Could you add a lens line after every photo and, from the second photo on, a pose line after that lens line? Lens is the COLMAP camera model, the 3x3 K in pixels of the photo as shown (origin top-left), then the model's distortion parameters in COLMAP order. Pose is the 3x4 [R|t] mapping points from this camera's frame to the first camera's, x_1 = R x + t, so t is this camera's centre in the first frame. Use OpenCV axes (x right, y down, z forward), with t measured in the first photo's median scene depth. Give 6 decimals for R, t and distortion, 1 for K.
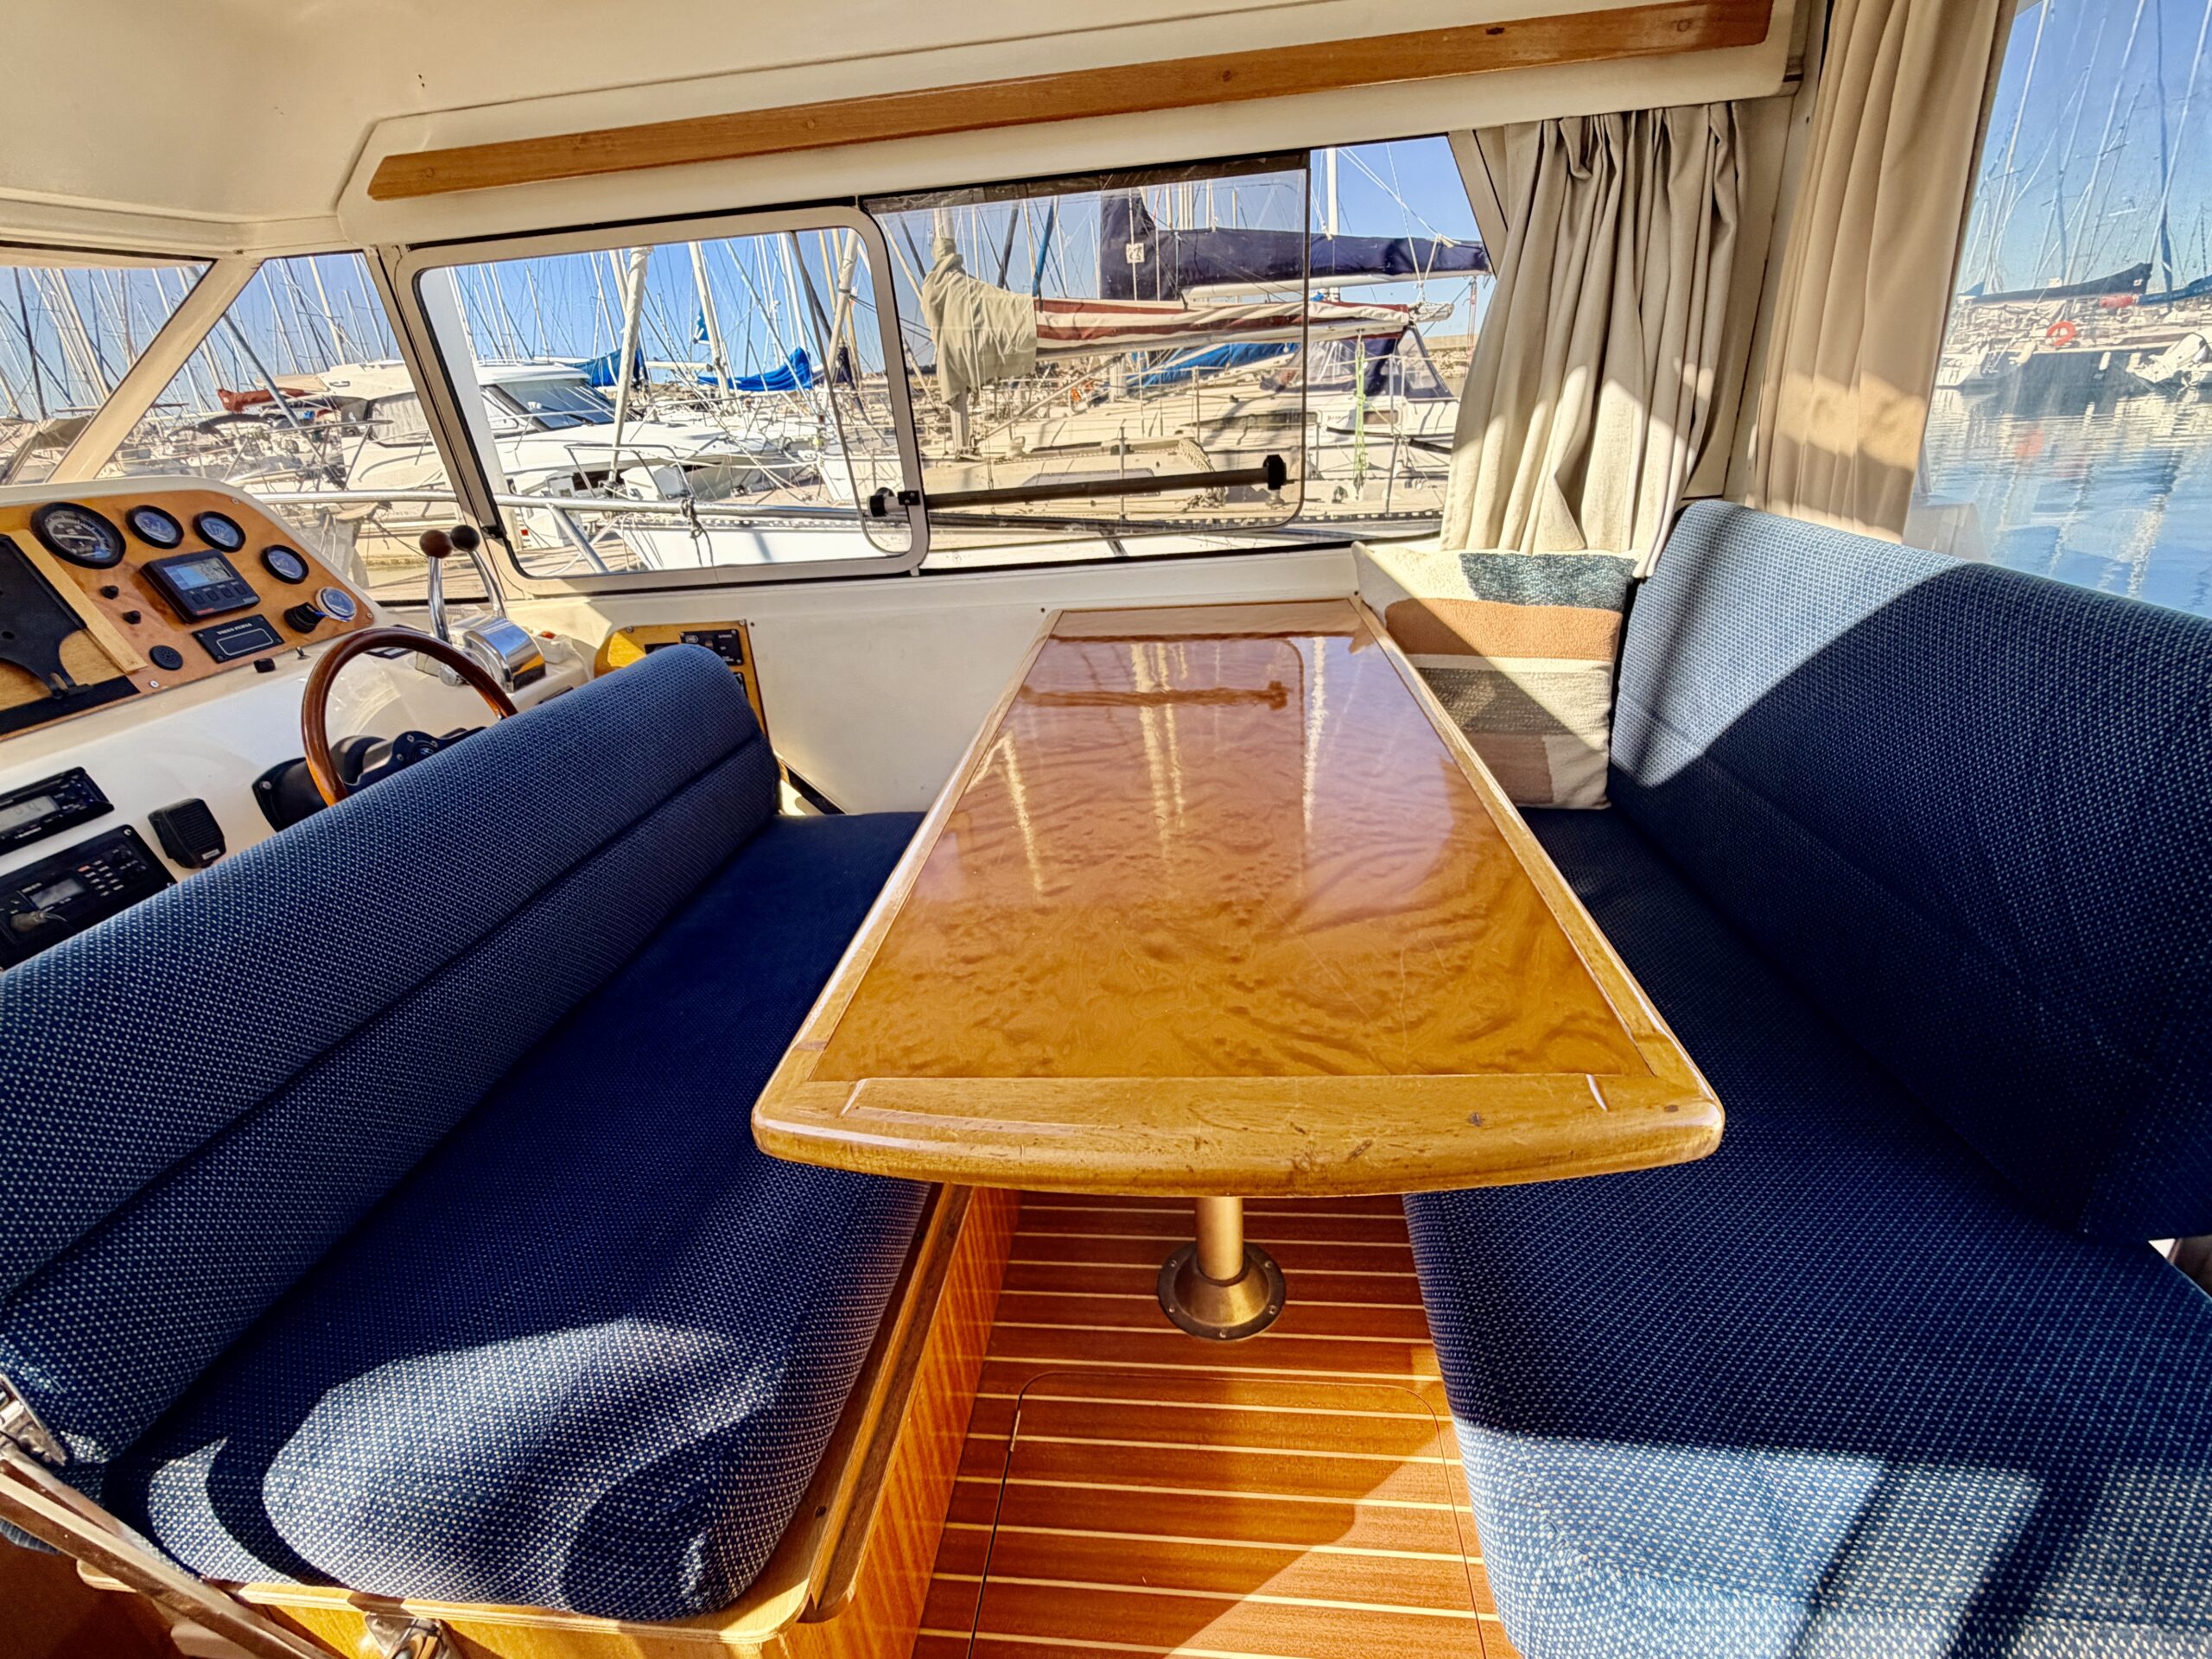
lens RADIAL K [[1021.7, 0, 1089.9], [0, 1021.7, 825.7], [0, 0, 1]] dist [0.001210, 0.000429]
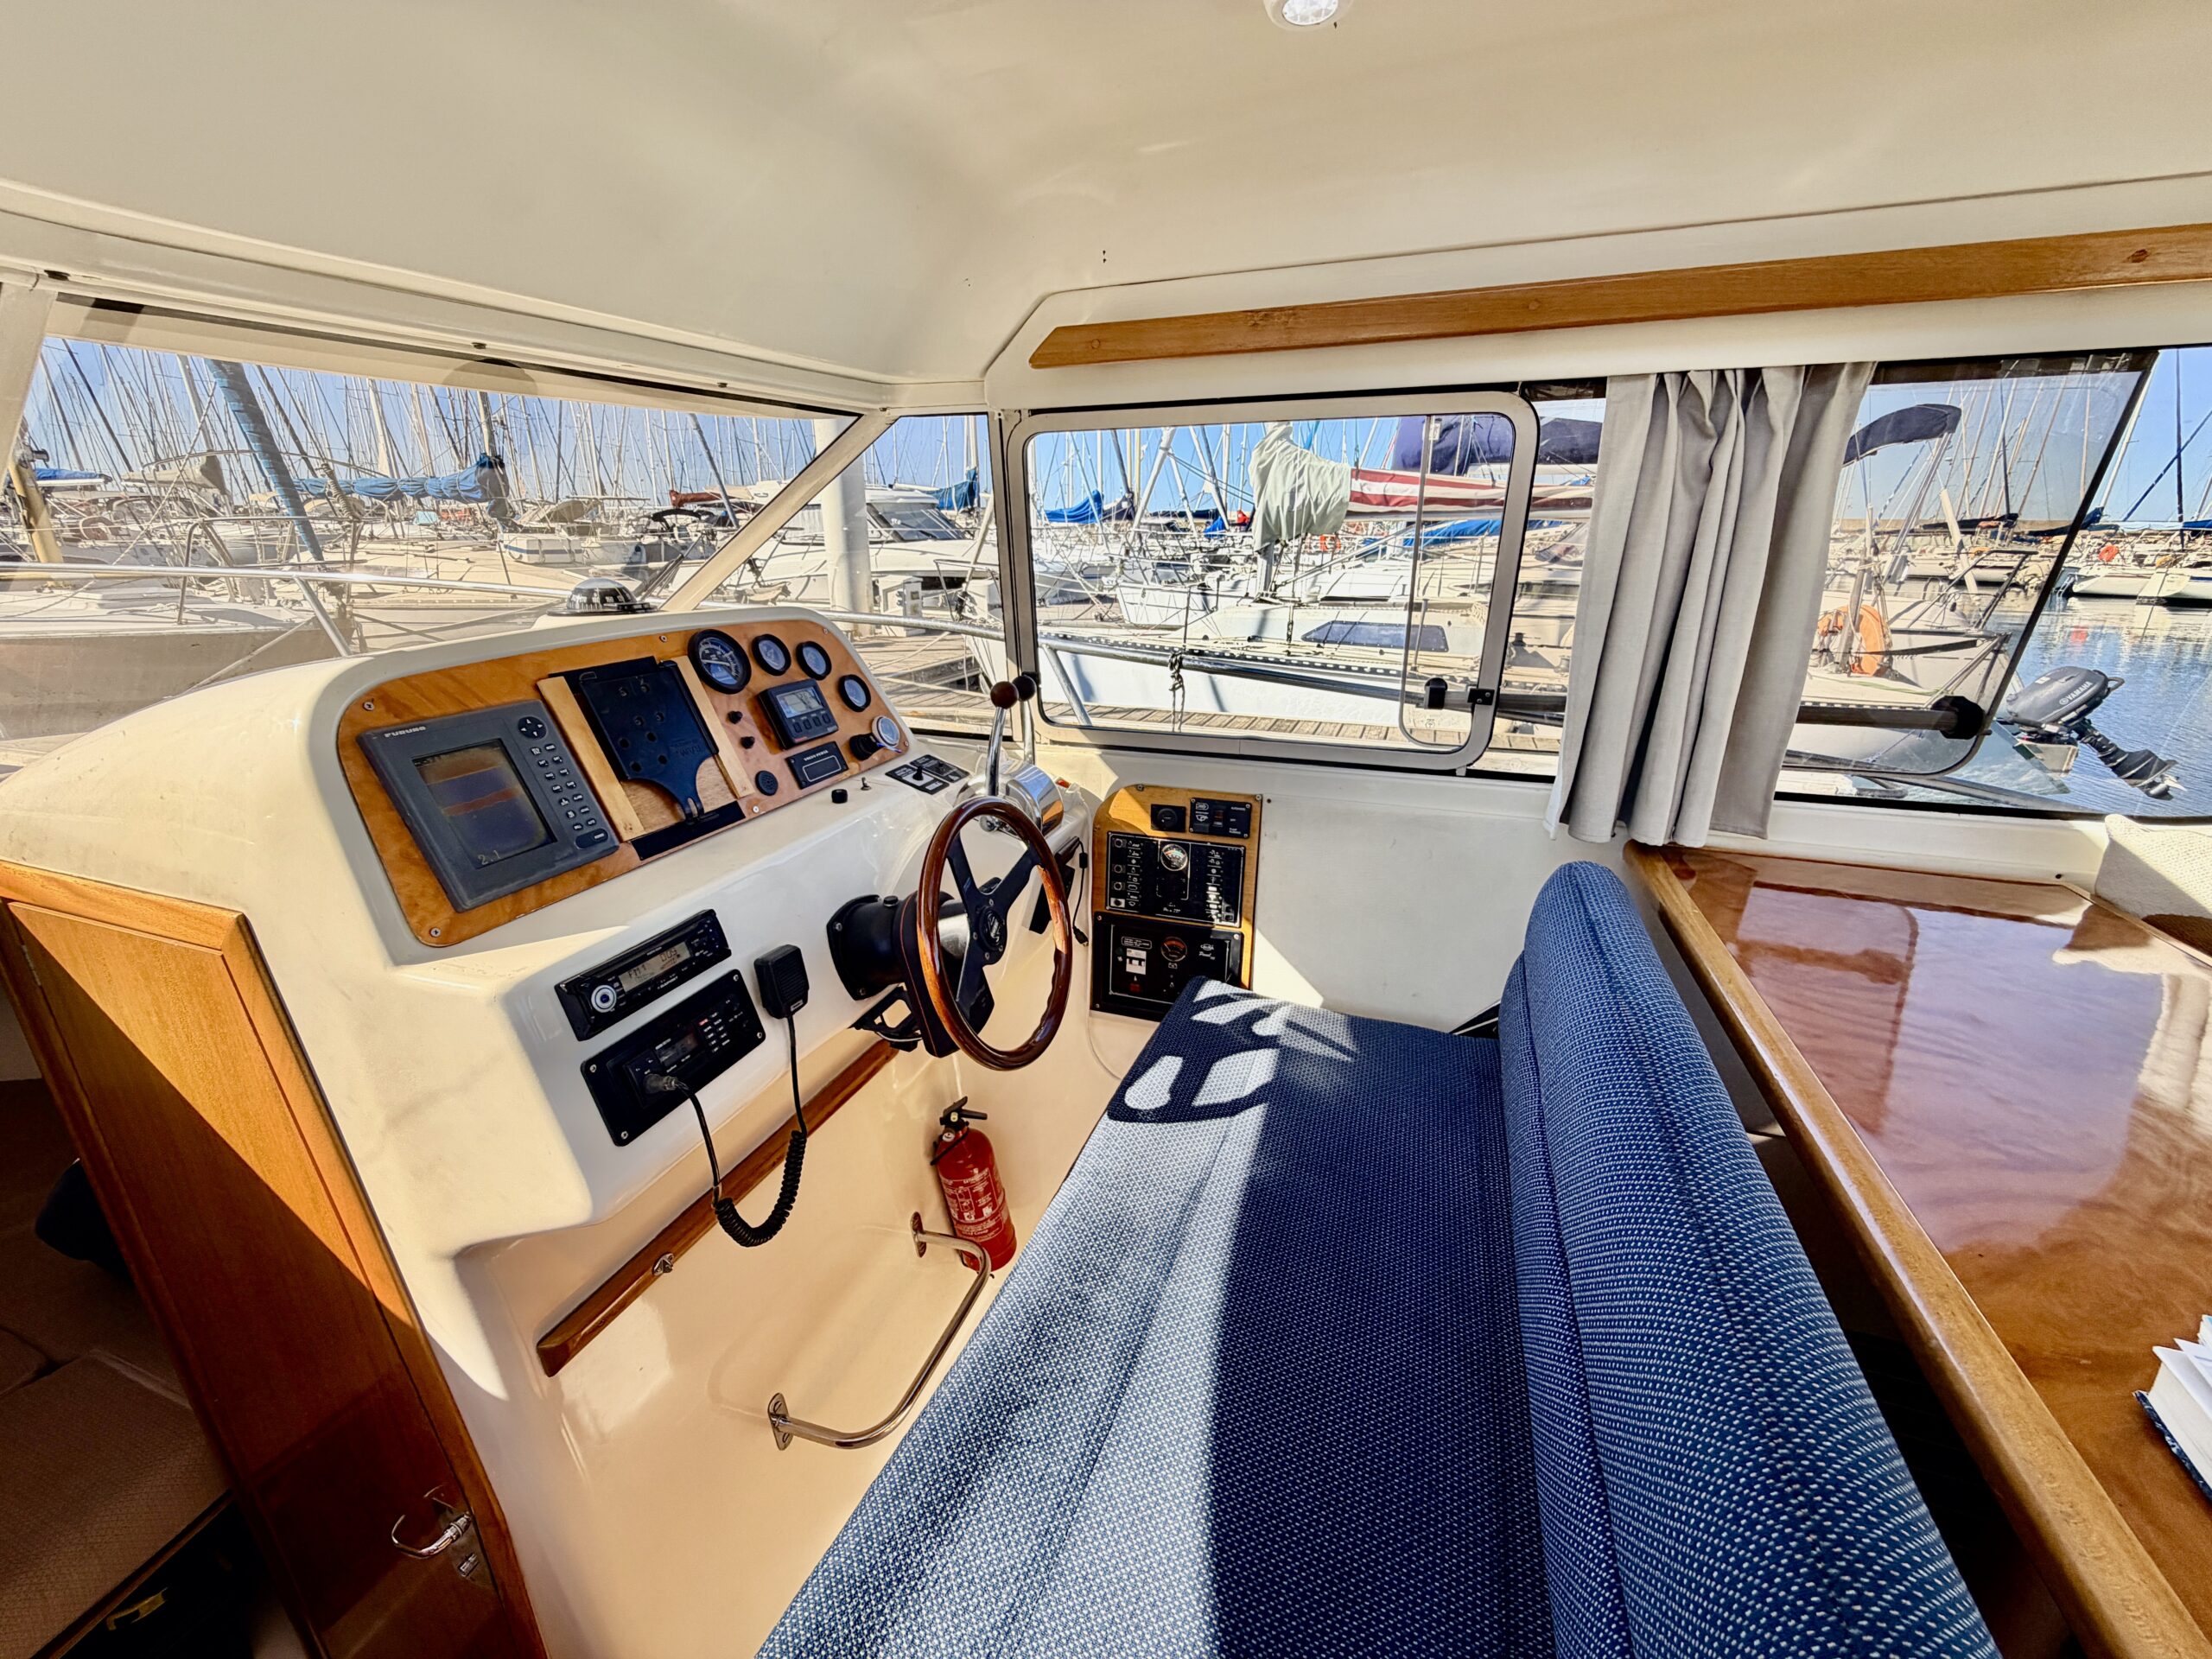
lens RADIAL K [[883.0, 0, 1089.9], [0, 883.0, 826.0], [0, 0, 1]] dist [-0.000155, 0.000502]
pose [[0.966852, 0.144888, -0.210248, -0.365808], [-0.161378, 0.984852, -0.063425, -0.109214], [0.197874, 0.095252, 0.975589, 0.185781]]
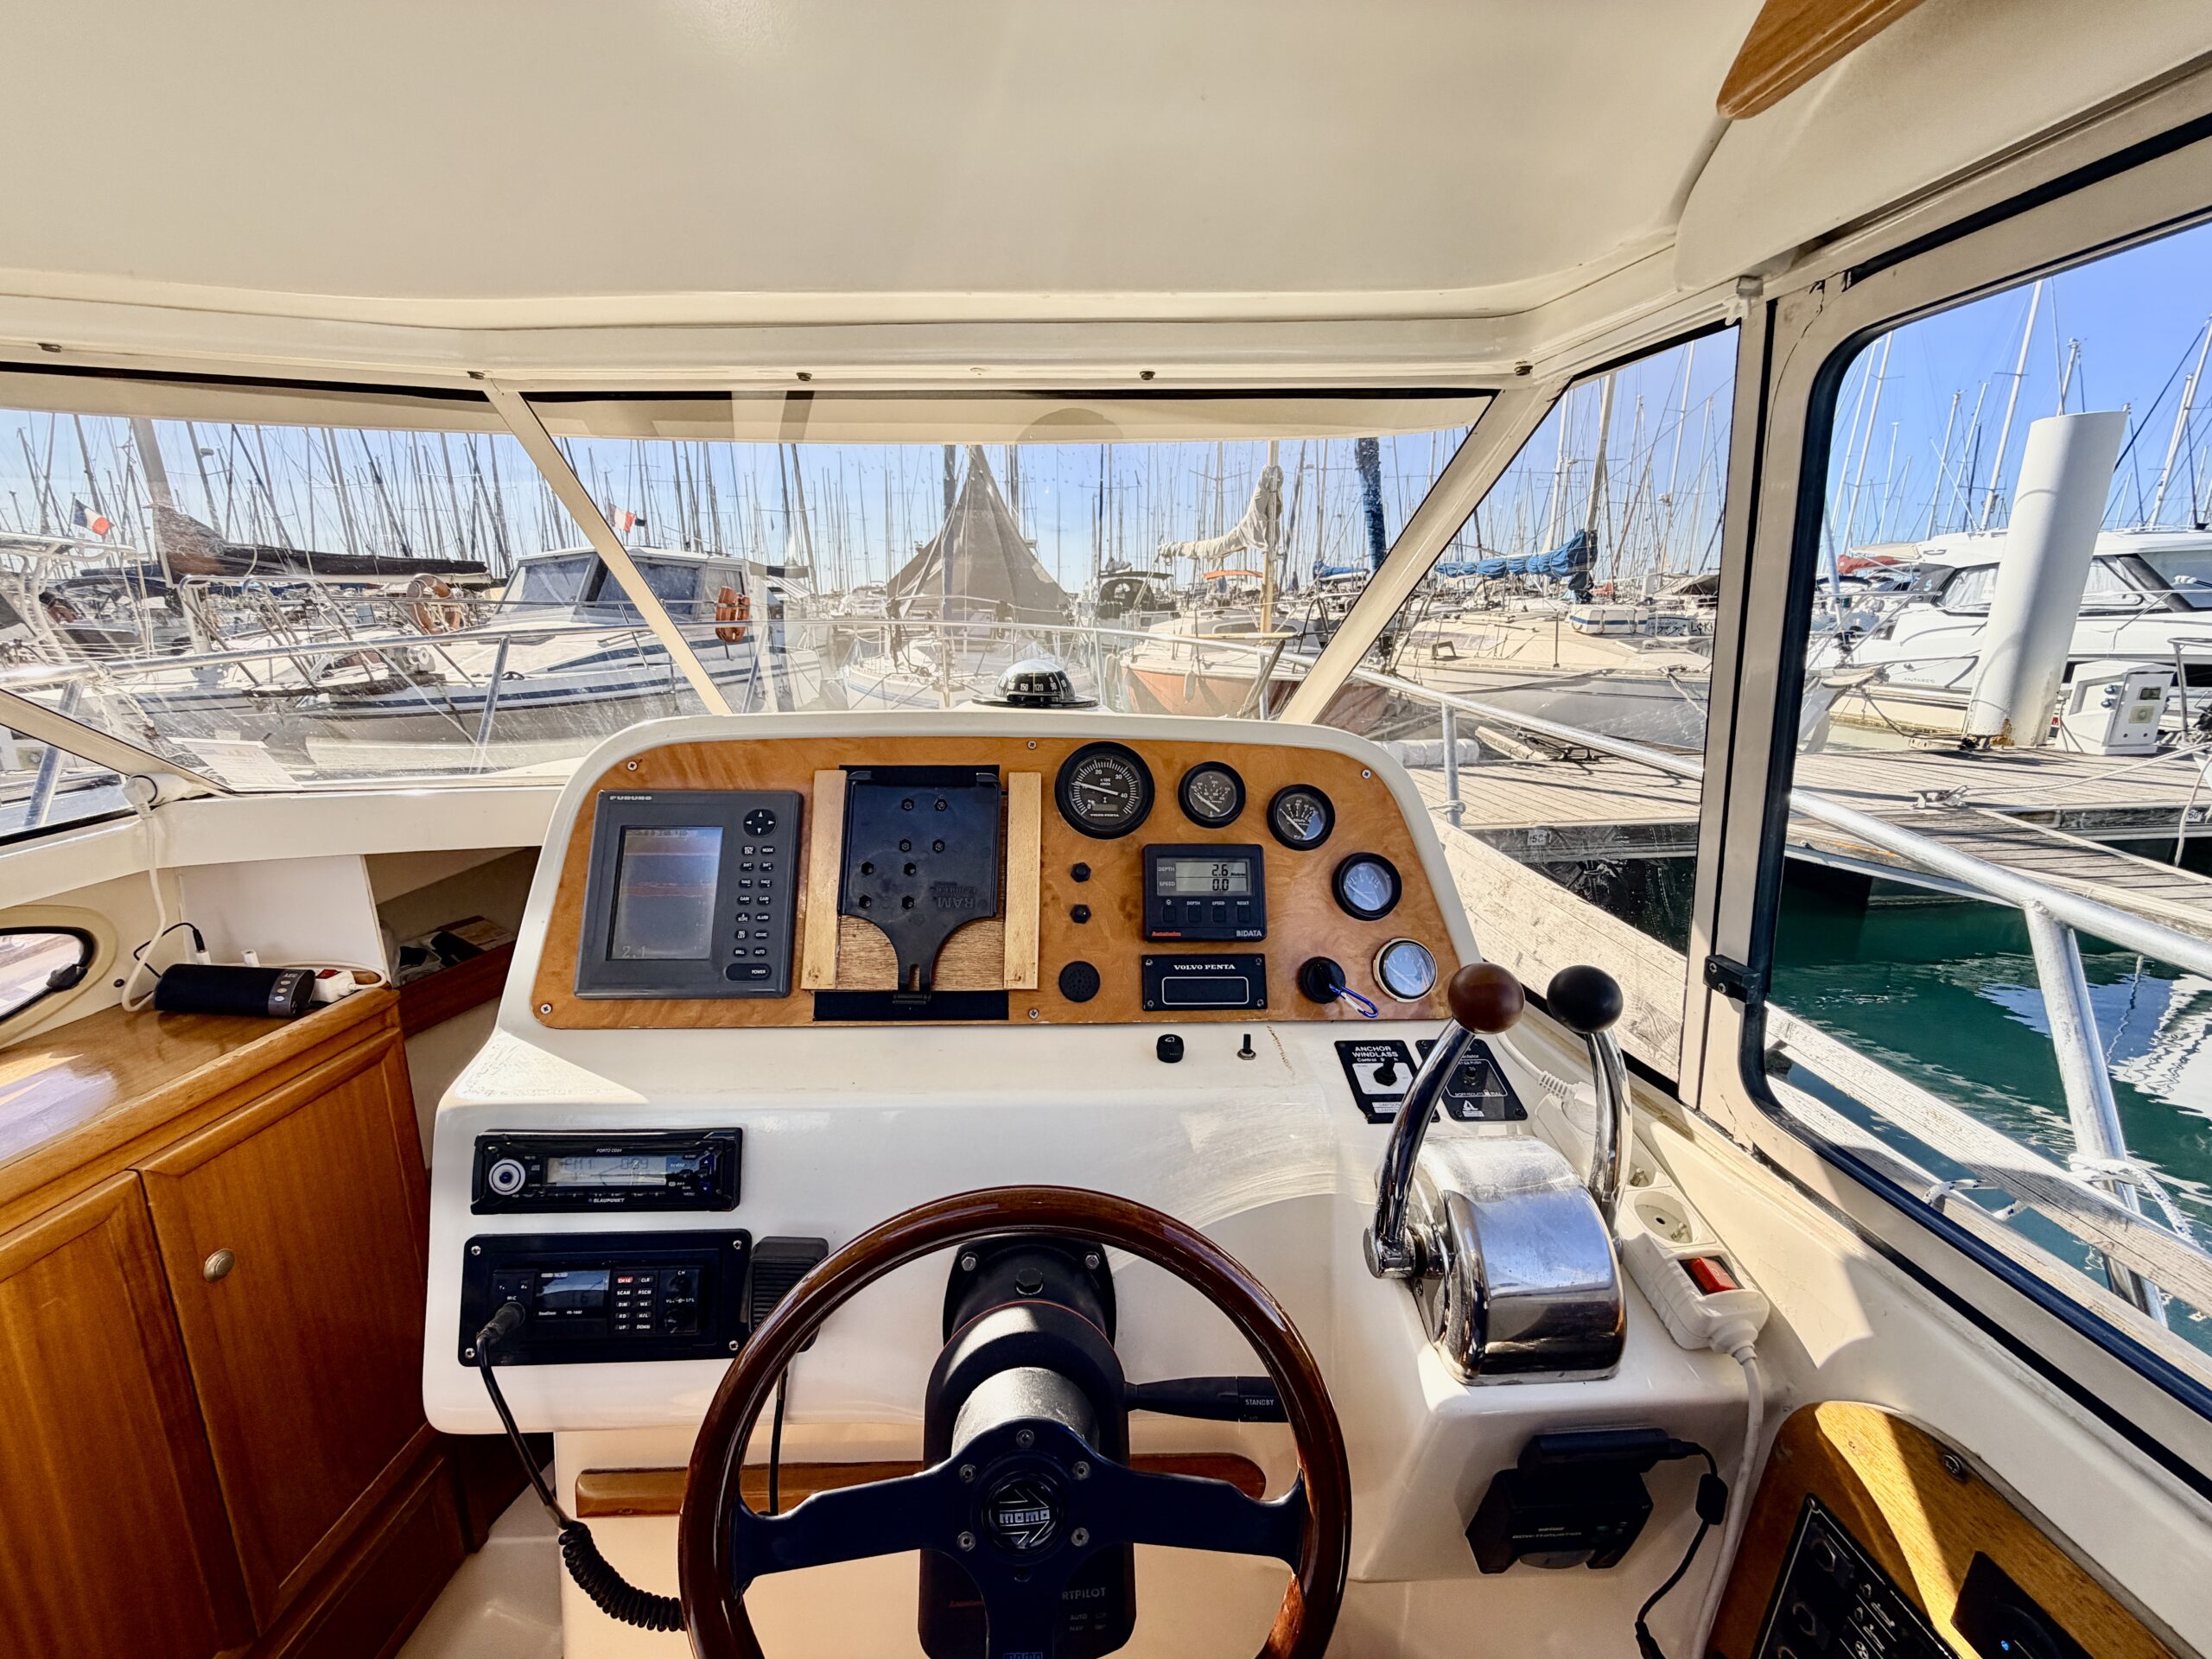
lens RADIAL K [[898.3, 0, 1108.0], [0, 898.3, 823.8], [0, 0, 1]] dist [-0.001346, 0.000237]
pose [[0.128245, 0.305105, -0.943644, -0.362834], [-0.404111, 0.885003, 0.231224, -0.364730], [0.905675, 0.351683, 0.236793, 0.786580]]
